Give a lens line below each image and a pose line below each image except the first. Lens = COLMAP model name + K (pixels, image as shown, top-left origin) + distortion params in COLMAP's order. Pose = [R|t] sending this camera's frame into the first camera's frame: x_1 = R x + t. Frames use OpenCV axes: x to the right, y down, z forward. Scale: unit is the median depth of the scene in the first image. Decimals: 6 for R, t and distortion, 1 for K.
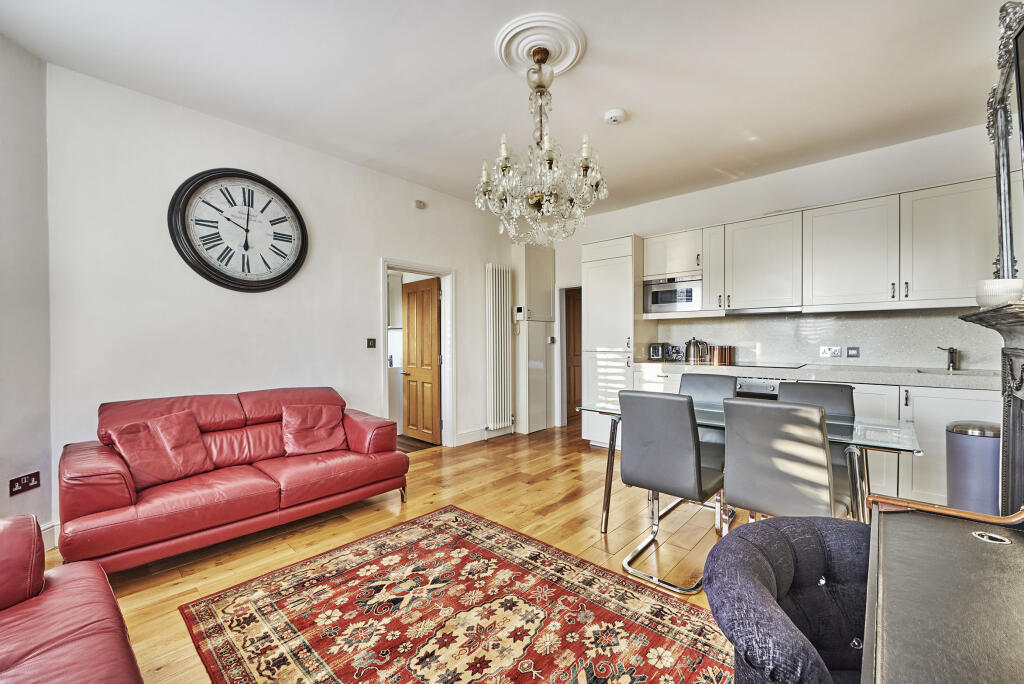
lens RADIAL K [[408.3, 0, 509.2], [0, 408.3, 343.1], [0, 0, 1]] dist [0.000334, -0.000026]
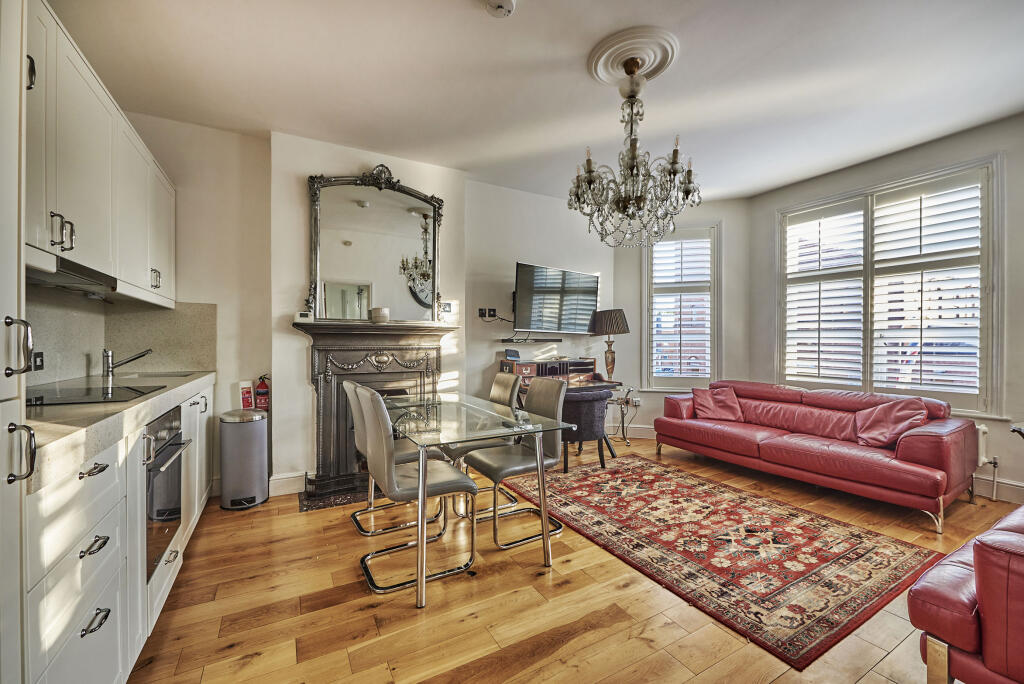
lens RADIAL K [[408.3, 0, 509.2], [0, 408.3, 343.1], [0, 0, 1]] dist [0.000334, -0.000026]
pose [[-0.950432, 0.001569, 0.310930, 0.058222], [0.004087, 0.999964, 0.007447, -0.007185], [-0.310907, 0.008349, -0.950404, 2.388286]]
